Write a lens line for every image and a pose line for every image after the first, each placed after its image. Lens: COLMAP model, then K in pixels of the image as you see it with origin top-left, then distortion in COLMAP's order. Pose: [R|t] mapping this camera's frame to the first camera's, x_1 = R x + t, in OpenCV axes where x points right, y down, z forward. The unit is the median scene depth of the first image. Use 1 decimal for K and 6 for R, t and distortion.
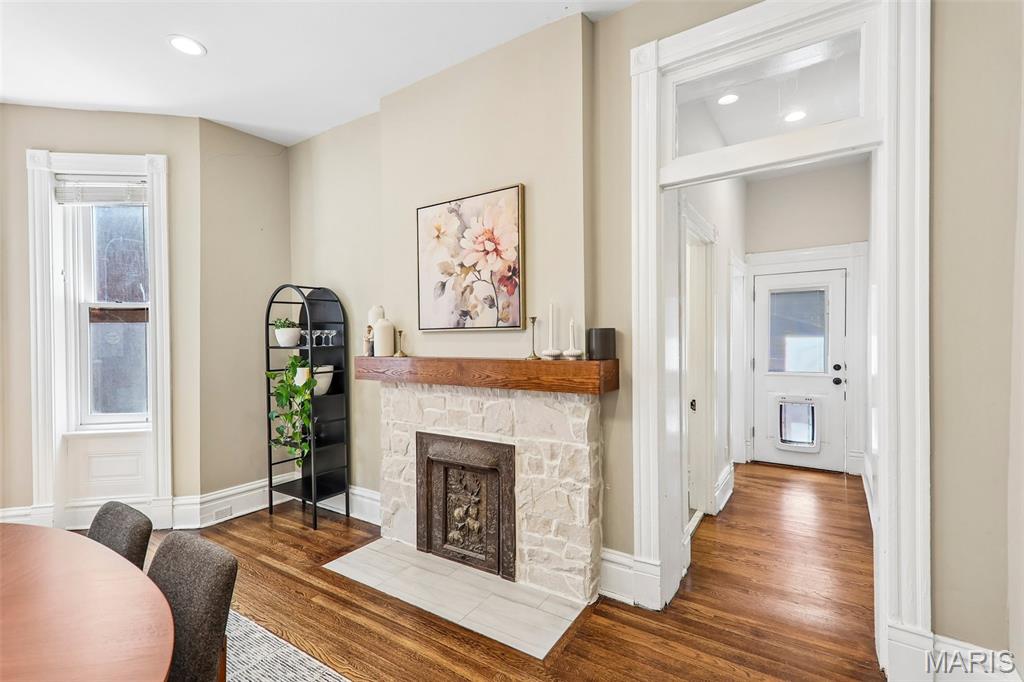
lens RADIAL K [[473.2, 0, 512.0], [0, 473.2, 341.0], [0, 0, 1]] dist [-0.000735, -0.000091]
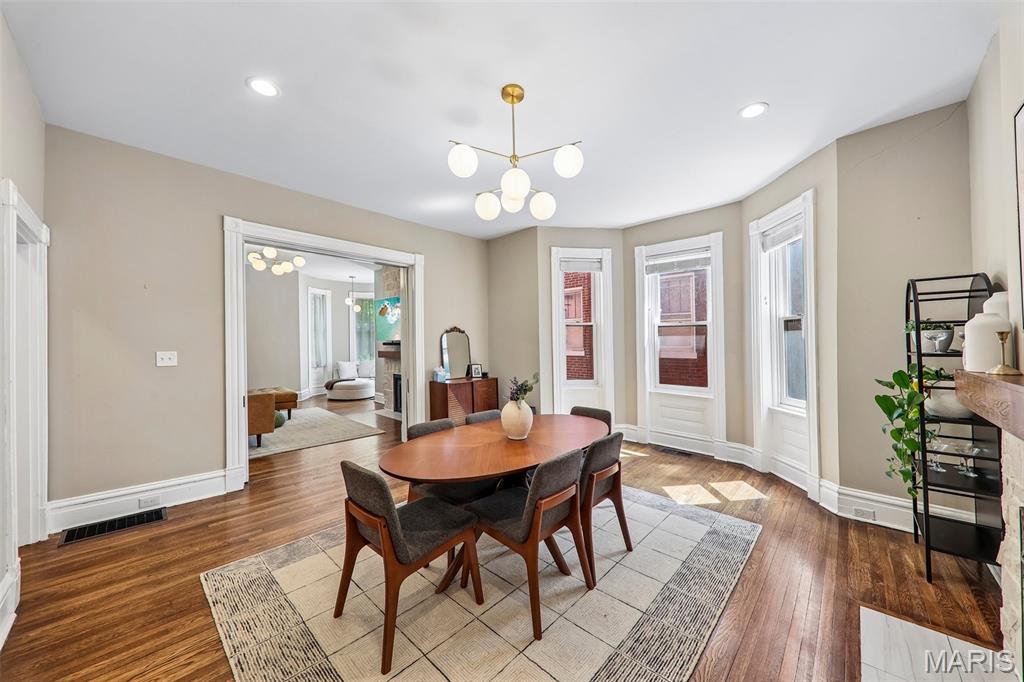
lens RADIAL K [[352.5, 0, 502.3], [0, 352.5, 345.8], [0, 0, 1]] dist [0.000042, -0.000027]
pose [[-0.186477, 0.004692, -0.982448, 0.288137], [0.003947, 0.999984, 0.004026, -0.002661], [0.982451, -0.003127, -0.186492, 0.396236]]
